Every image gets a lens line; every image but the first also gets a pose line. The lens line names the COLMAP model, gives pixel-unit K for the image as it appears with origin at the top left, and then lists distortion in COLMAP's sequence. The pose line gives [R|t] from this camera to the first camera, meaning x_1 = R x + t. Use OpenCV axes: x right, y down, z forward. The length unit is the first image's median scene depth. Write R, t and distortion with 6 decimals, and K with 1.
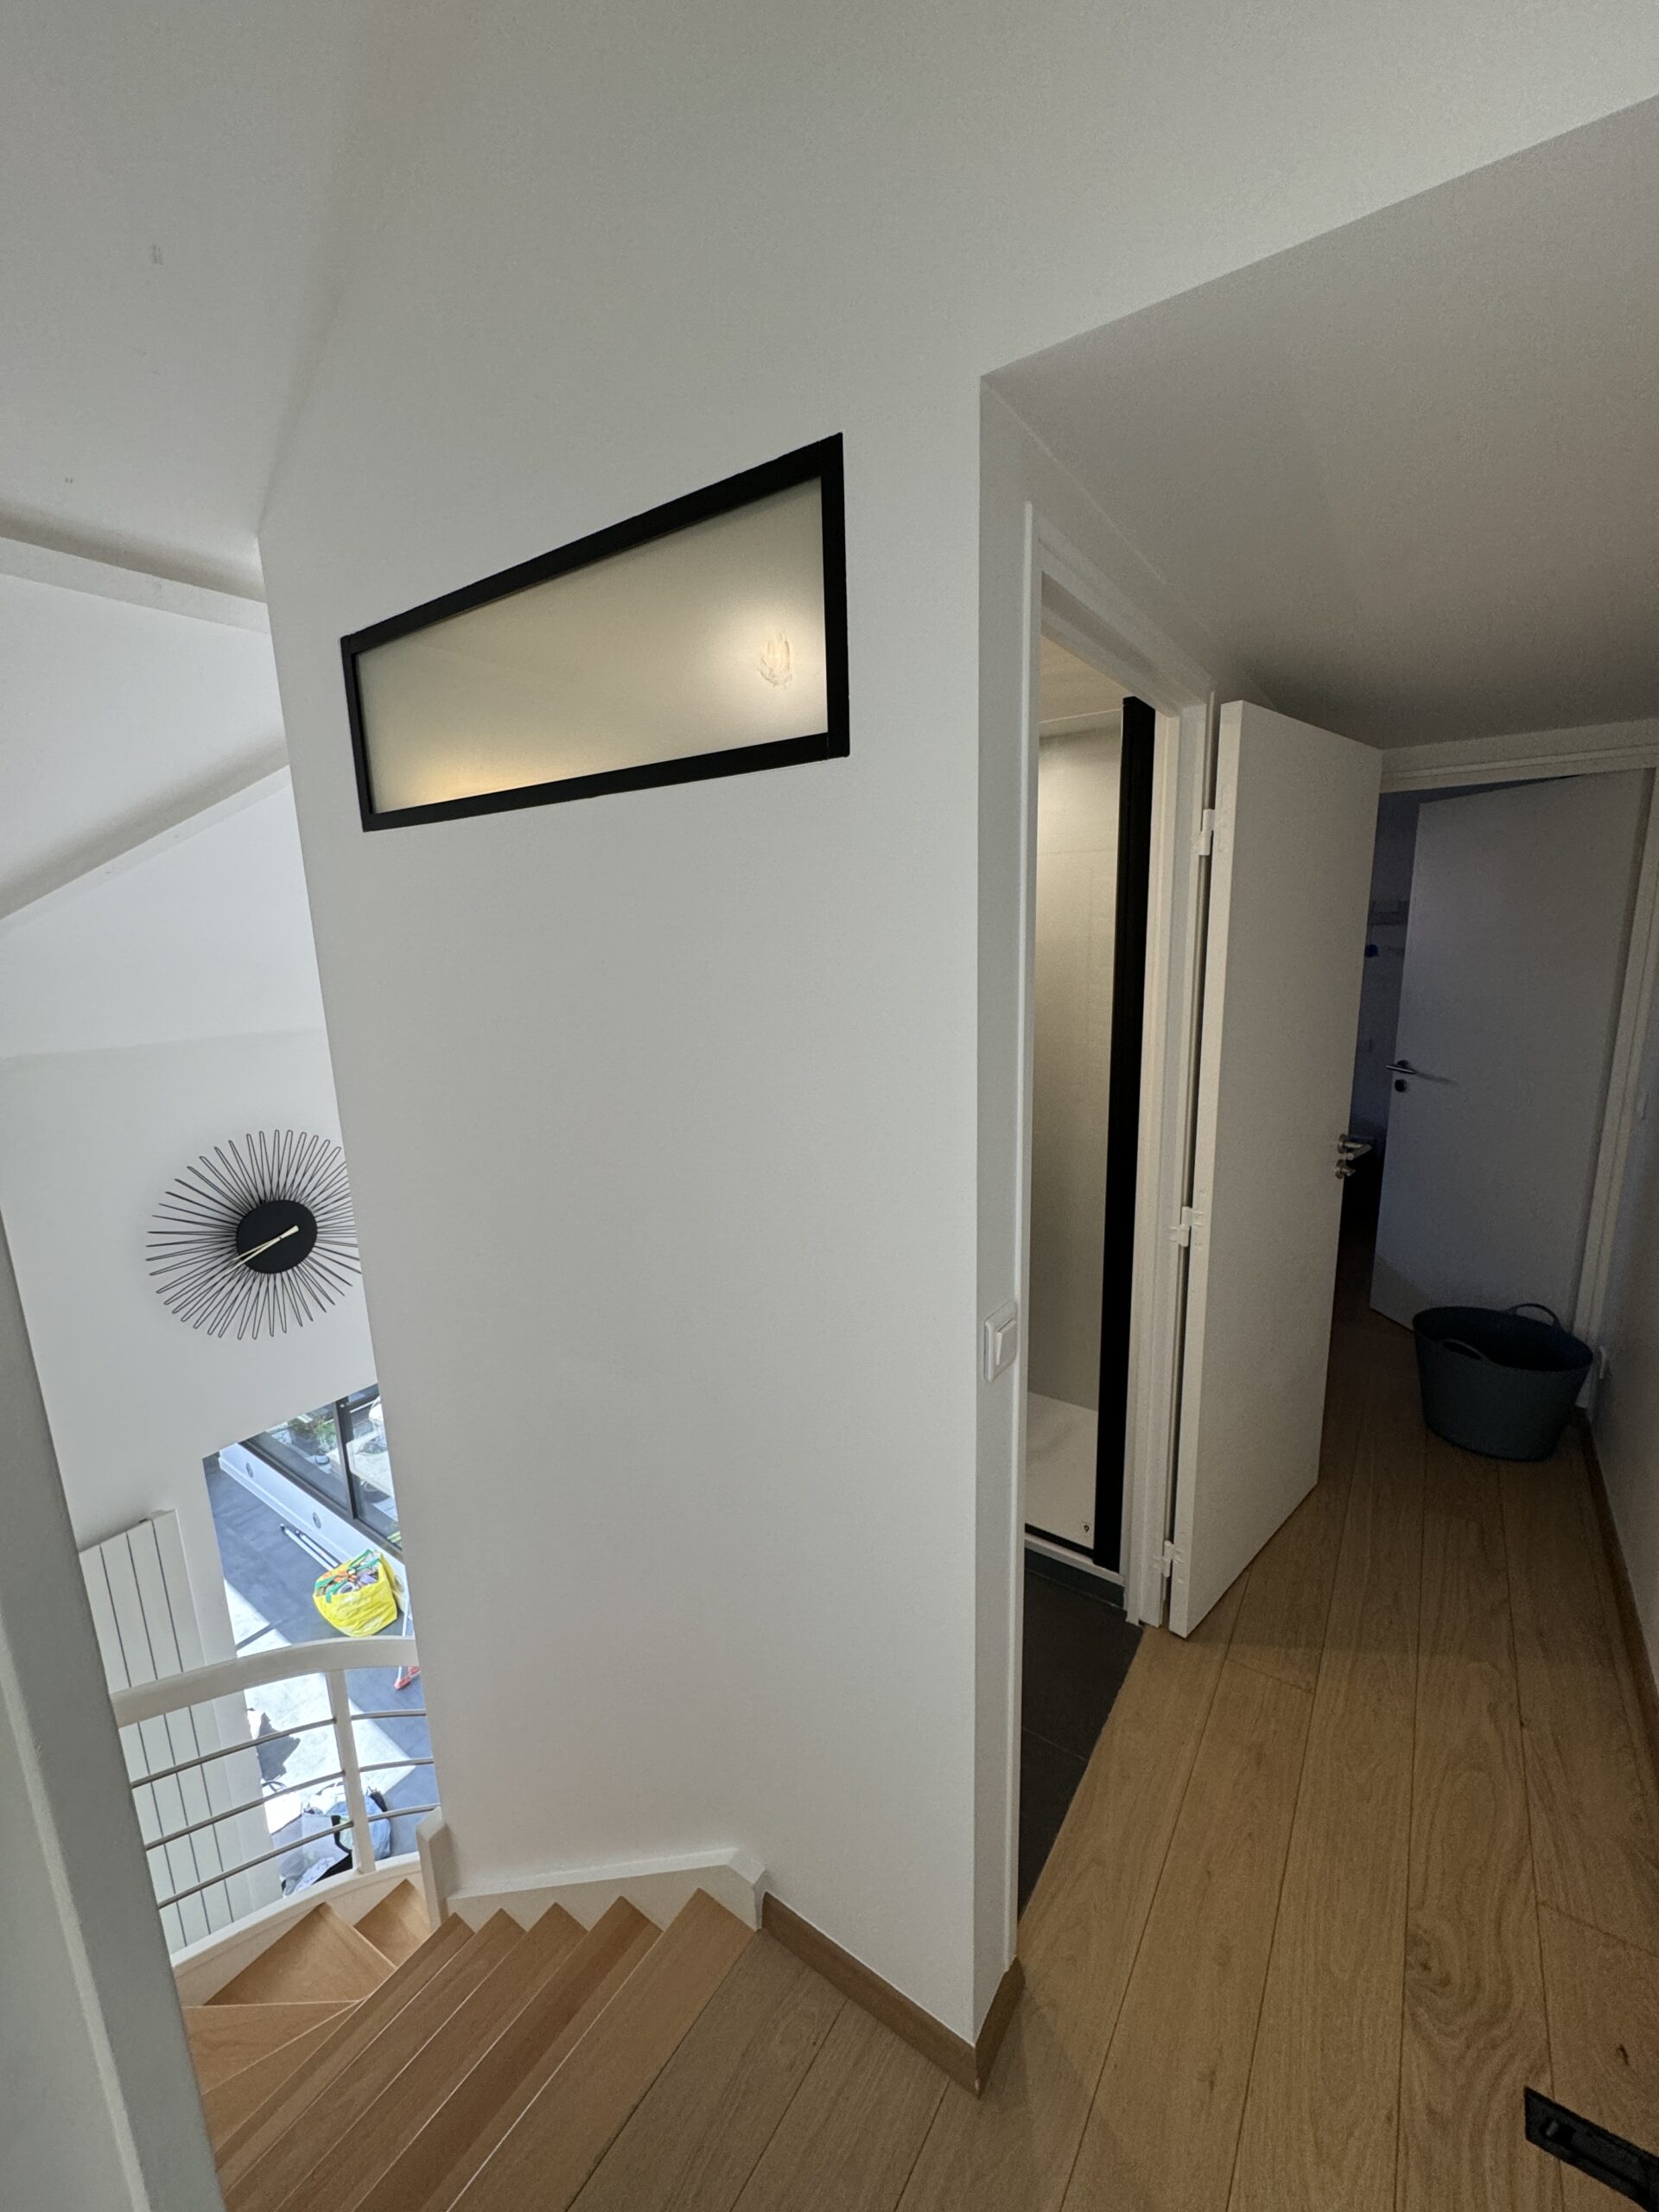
lens RADIAL K [[882.3, 0, 829.0], [0, 882.3, 1109.1], [0, 0, 1]] dist [0.001177, 0.000109]
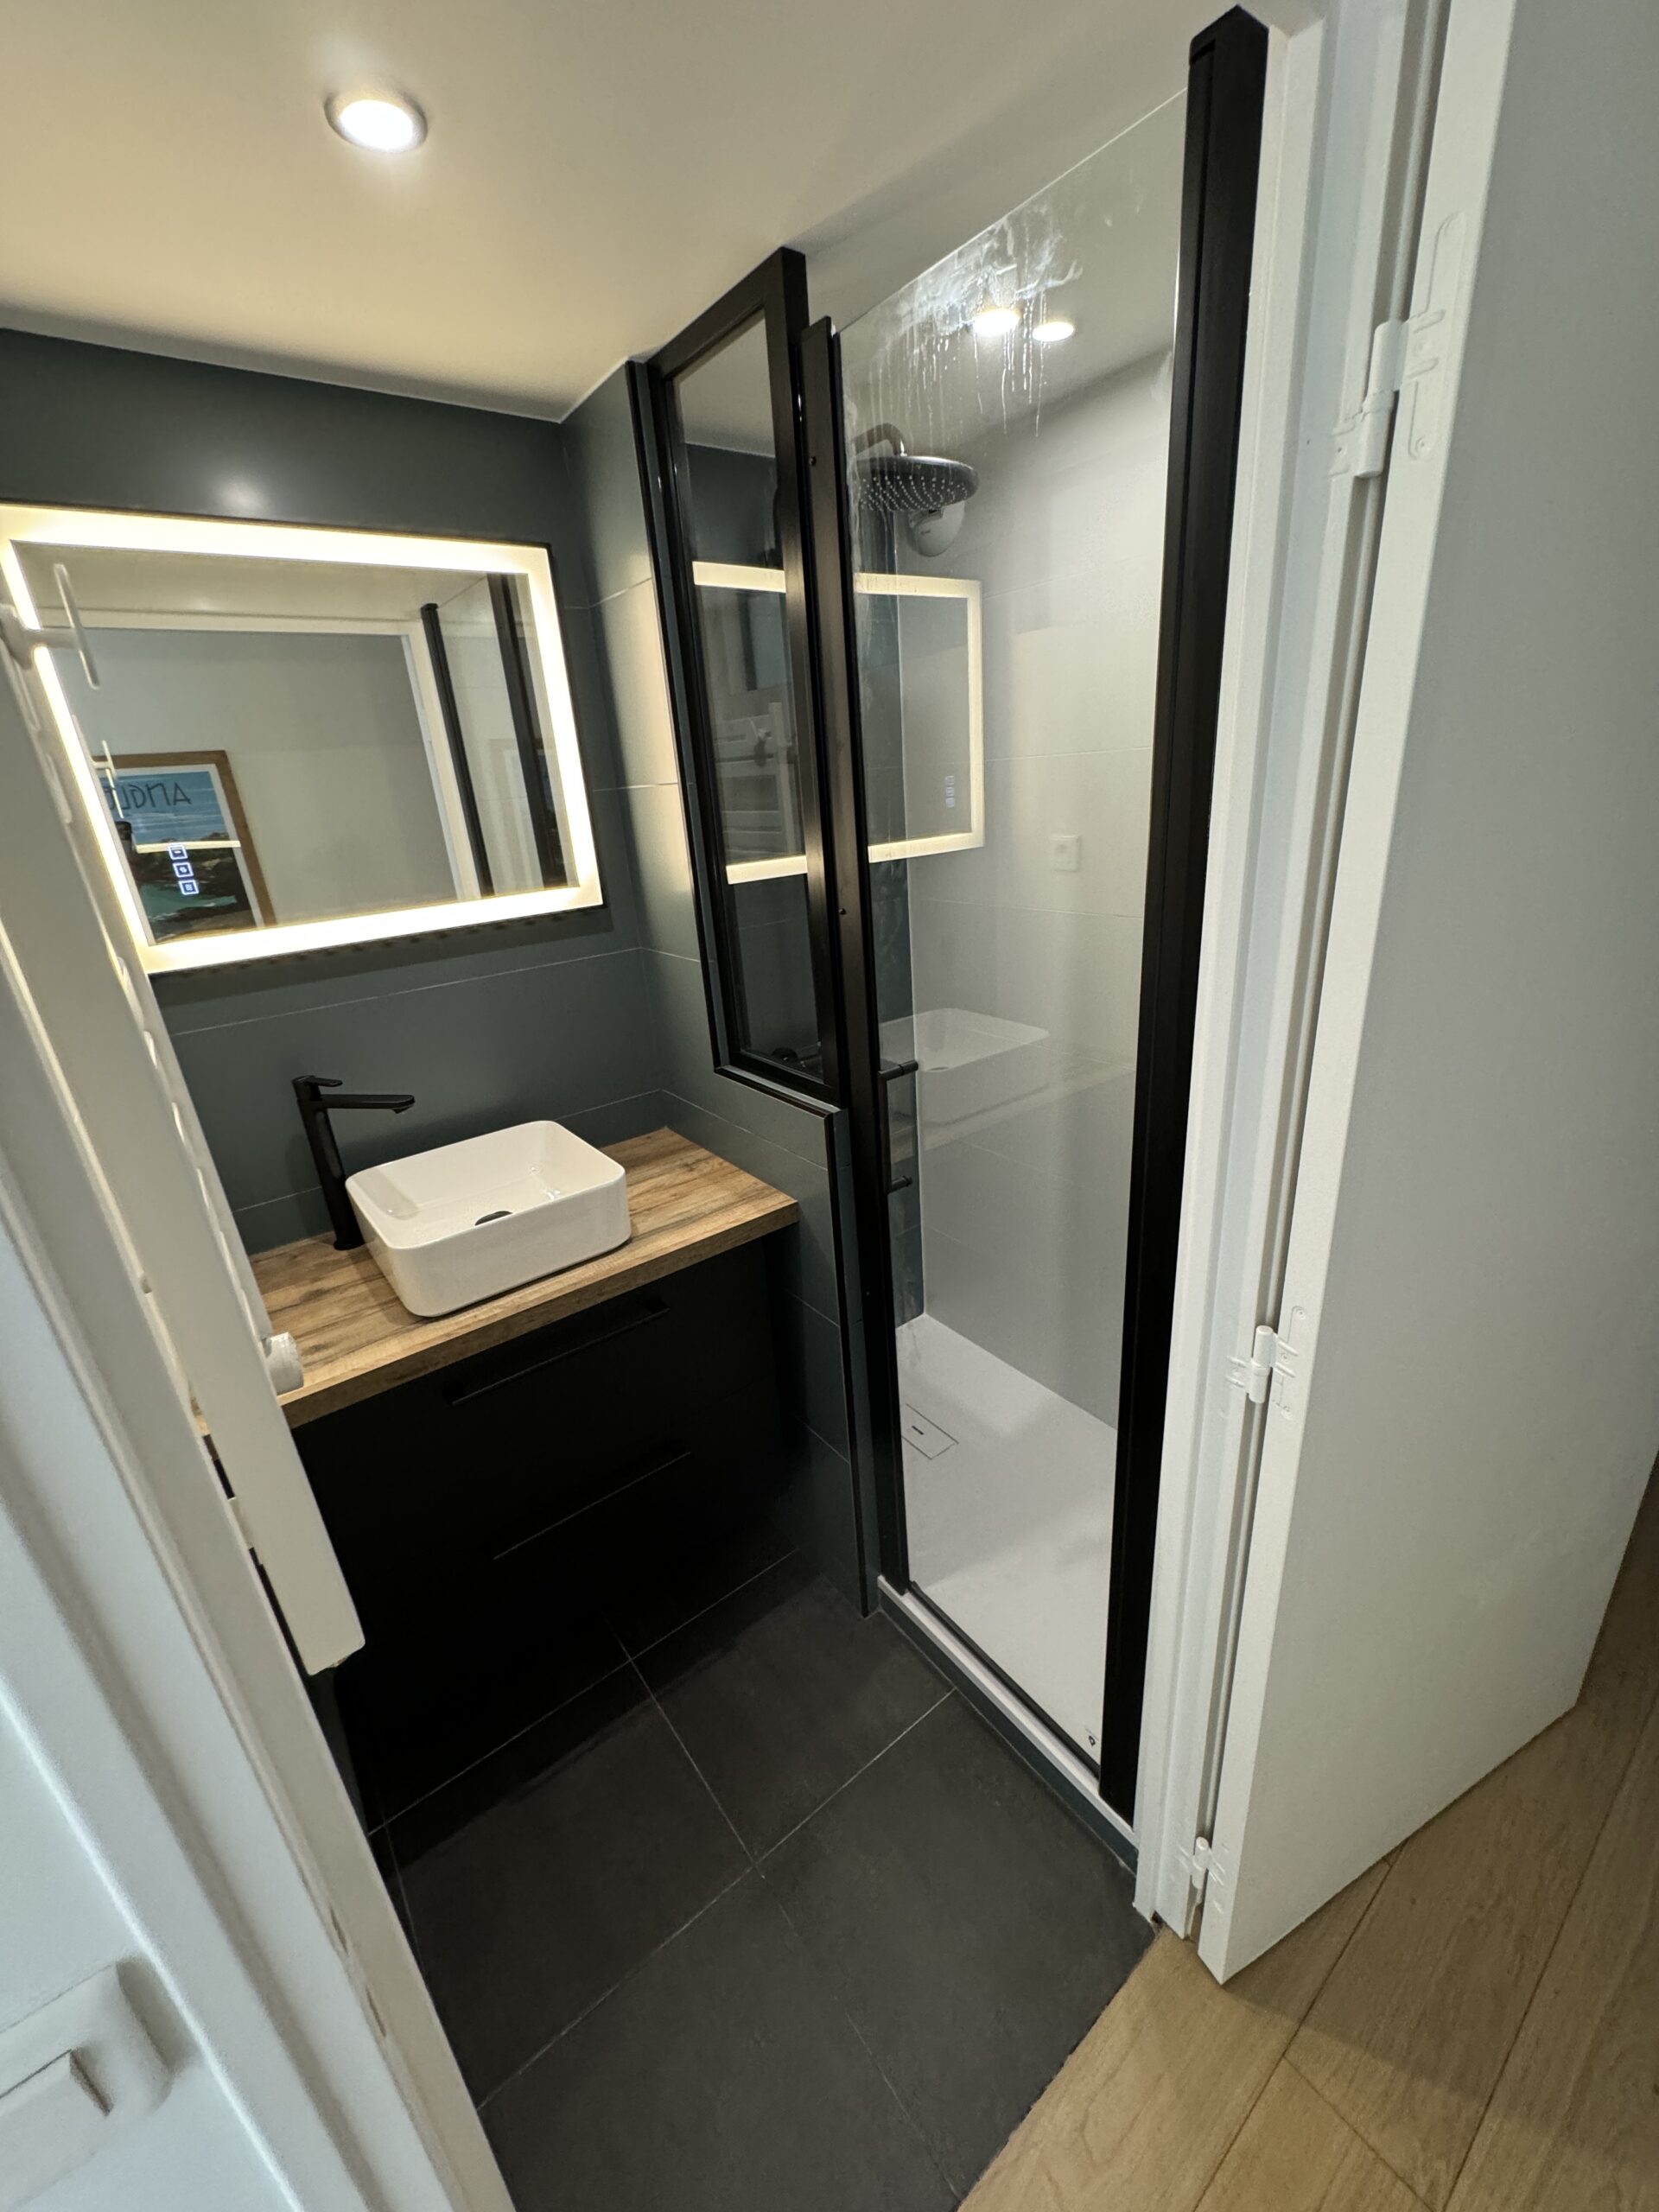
lens RADIAL K [[882.3, 0, 831.8], [0, 882.3, 1109.8], [0, 0, 1]] dist [0.001177, 0.000109]
pose [[0.952359, 0.068081, -0.297284, 0.294365], [-0.012882, 0.982875, 0.183821, -0.081218], [0.304708, -0.171234, 0.936927, 0.471721]]
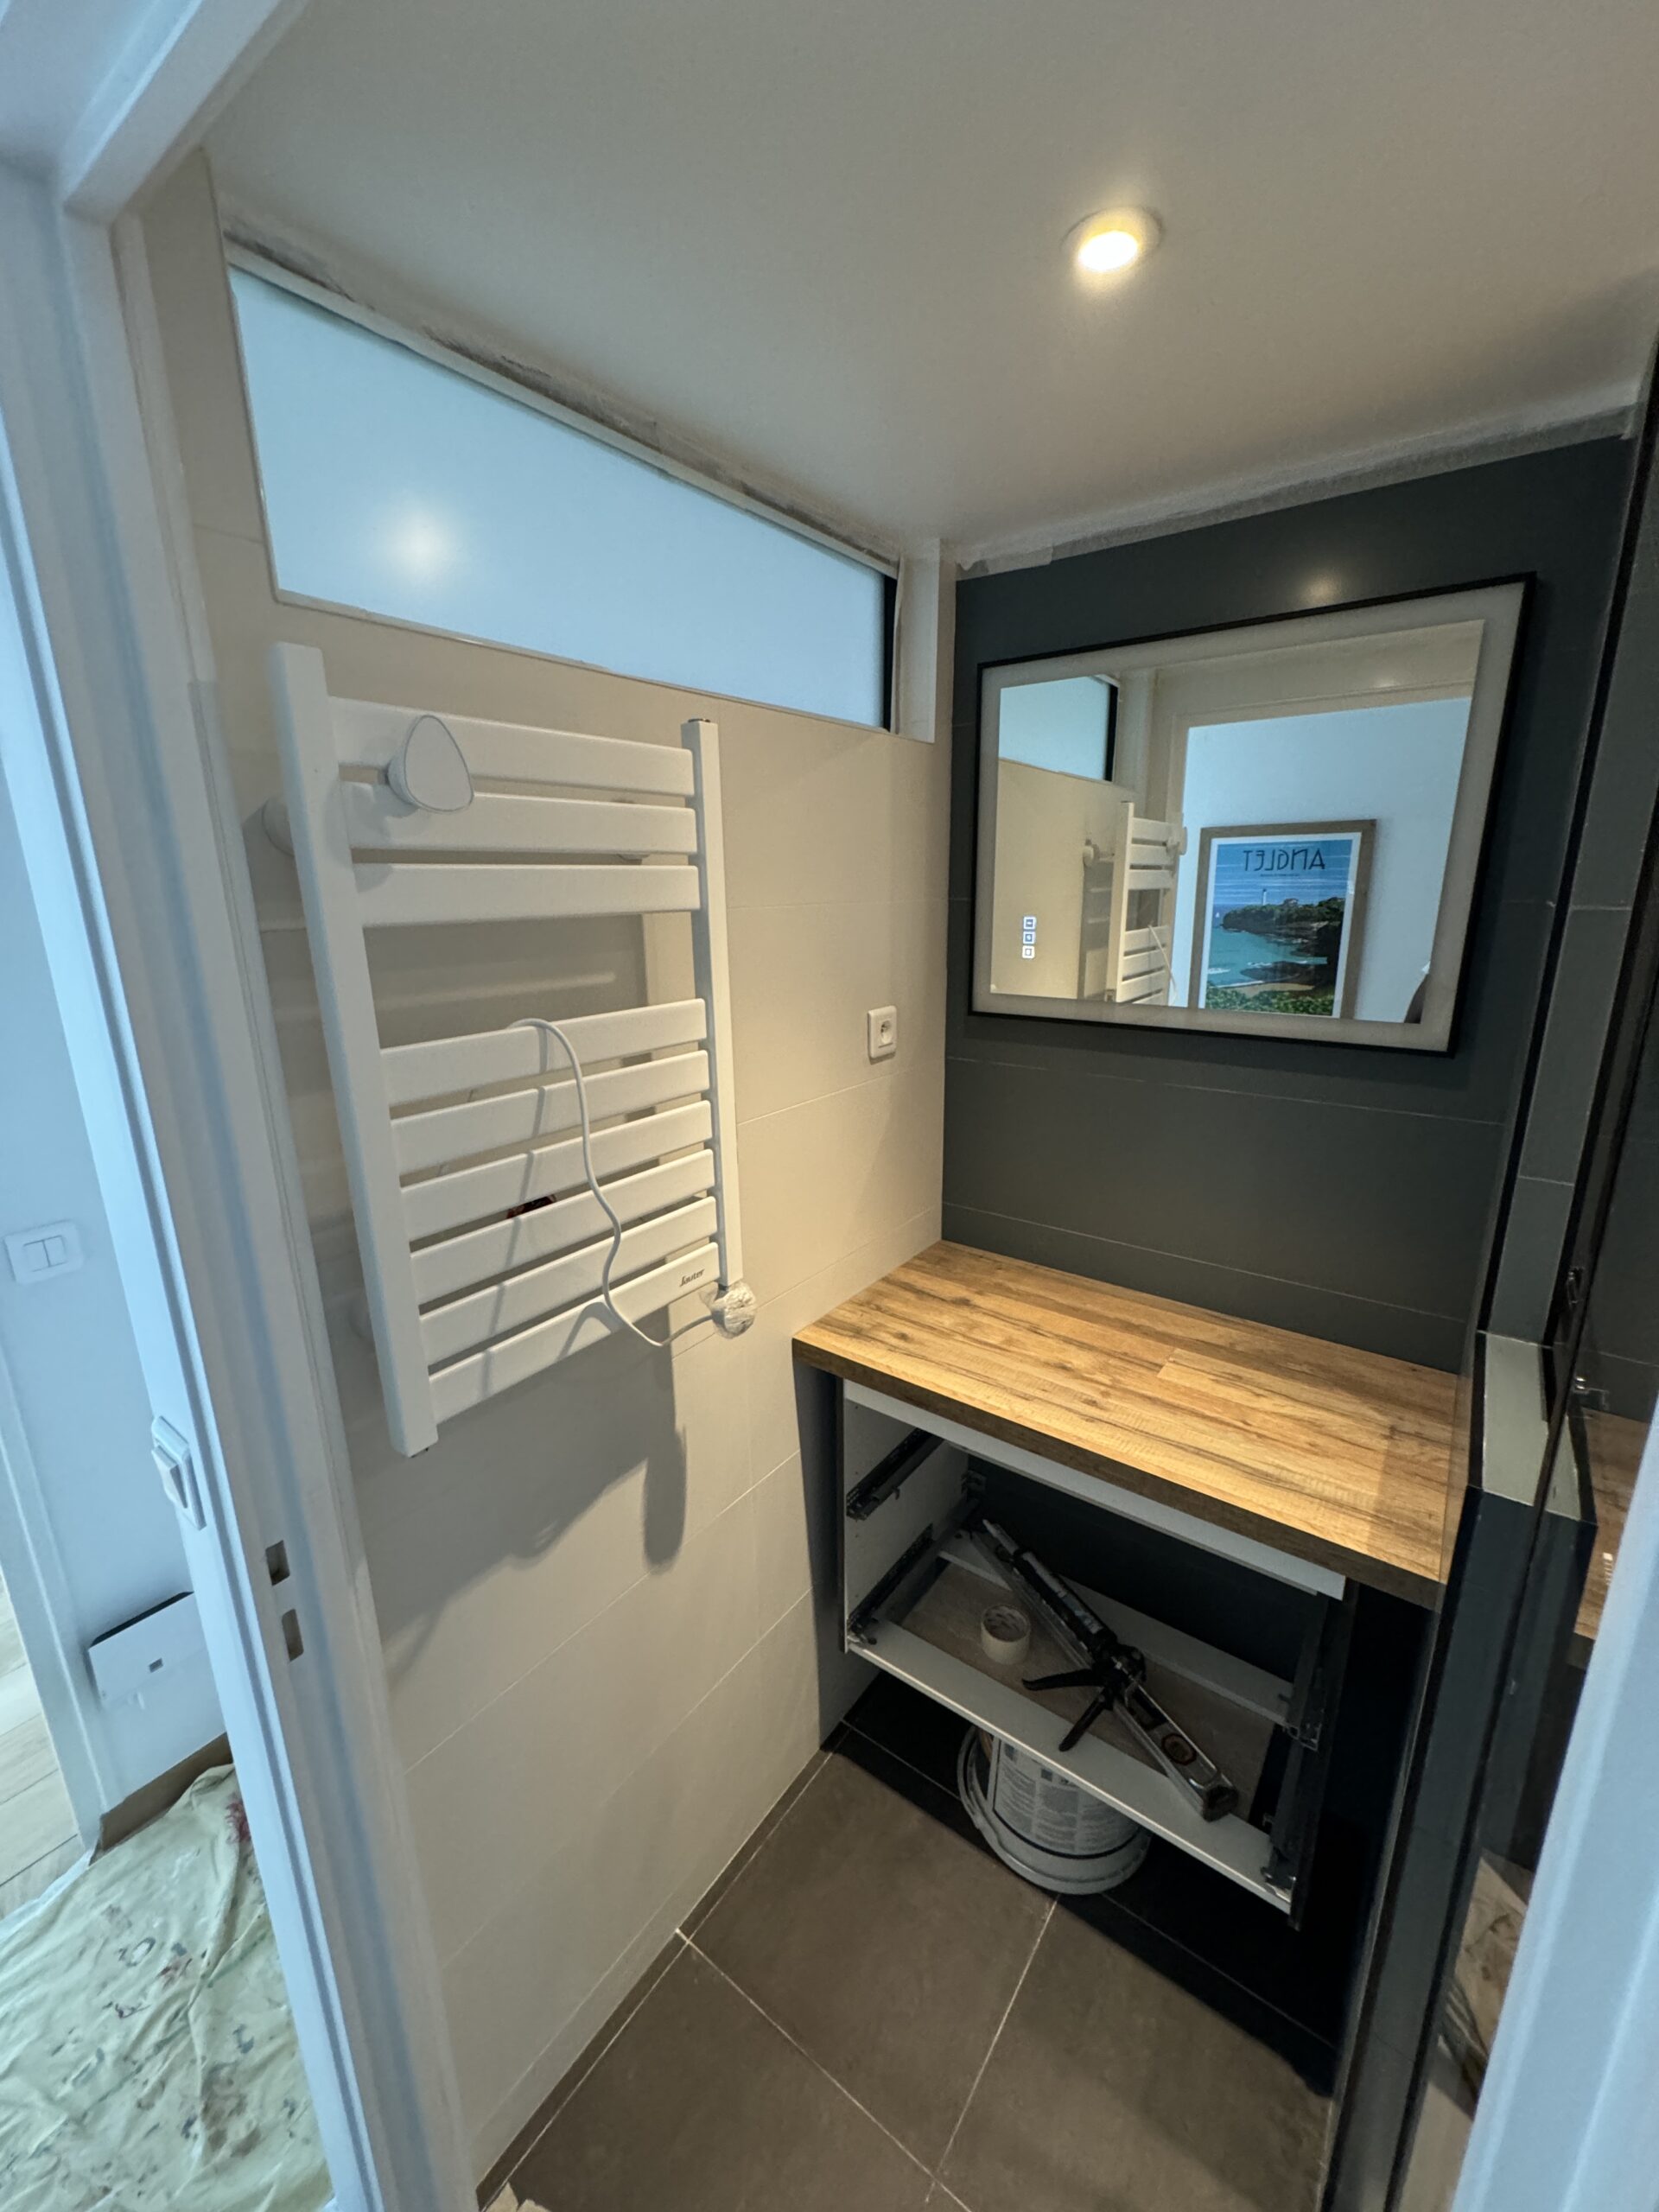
lens RADIAL K [[882.3, 0, 827.9], [0, 882.3, 1106.1], [0, 0, 1]] dist [0.001177, 0.000109]
pose [[-0.024452, 0.272718, -0.961783, 0.456700], [-0.183373, 0.944524, 0.272486, -0.182747], [0.982739, 0.183028, 0.026914, 0.846365]]
